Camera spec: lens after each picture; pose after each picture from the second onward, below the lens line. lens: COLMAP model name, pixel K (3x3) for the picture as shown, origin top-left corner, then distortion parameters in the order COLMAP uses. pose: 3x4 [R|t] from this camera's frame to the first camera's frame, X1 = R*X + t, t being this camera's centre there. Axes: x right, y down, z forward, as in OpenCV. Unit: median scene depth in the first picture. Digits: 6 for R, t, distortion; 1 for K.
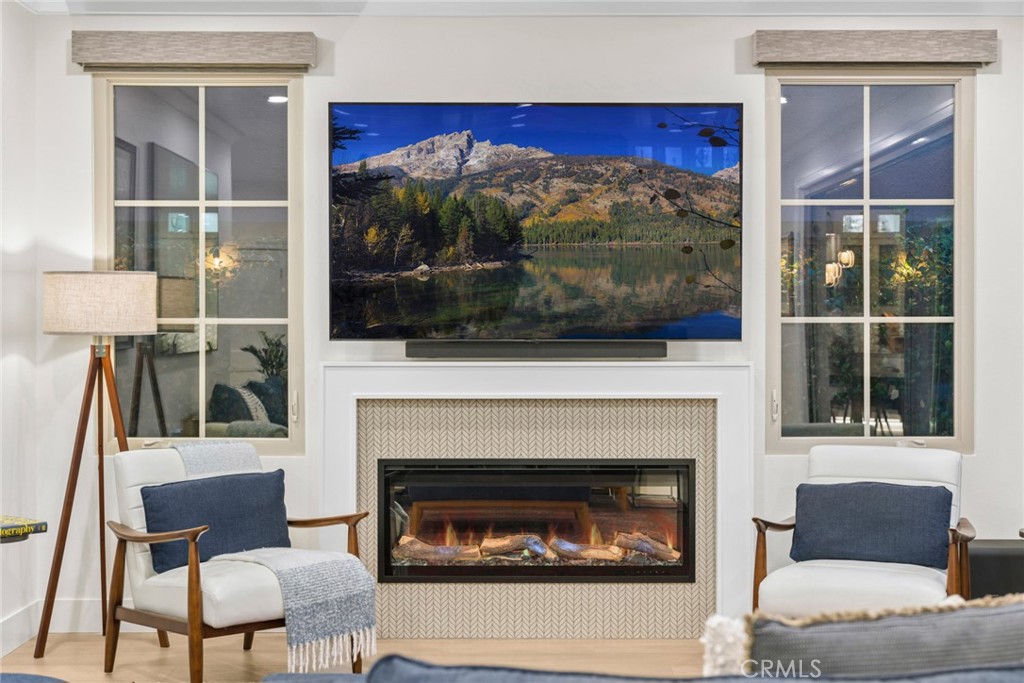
lens RADIAL K [[1503.0, 0, 512.1], [0, 1503.0, 344.8], [0, 0, 1]] dist [-0.003701, 0.000000]
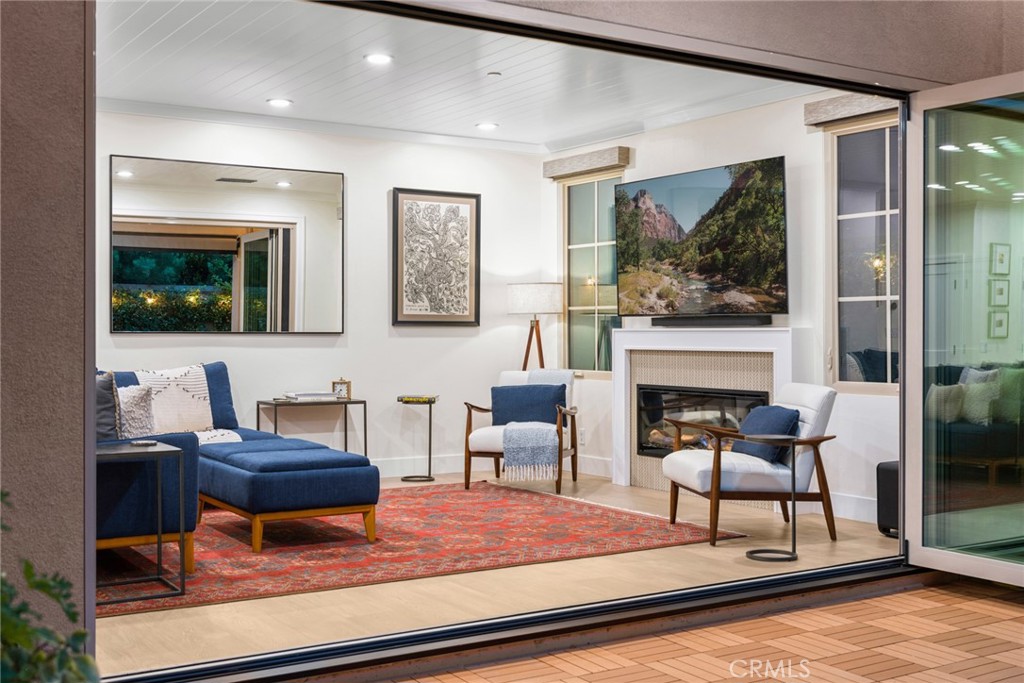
lens RADIAL K [[1170.4, 0, 512.5], [0, 1170.4, 339.4], [0, 0, 1]] dist [0.005153, 0.000000]
pose [[0.512661, 0.009662, -0.858537, 1.191275], [0.004293, 0.999895, 0.013816, 0.006084], [0.858580, -0.010768, 0.512566, 0.189844]]
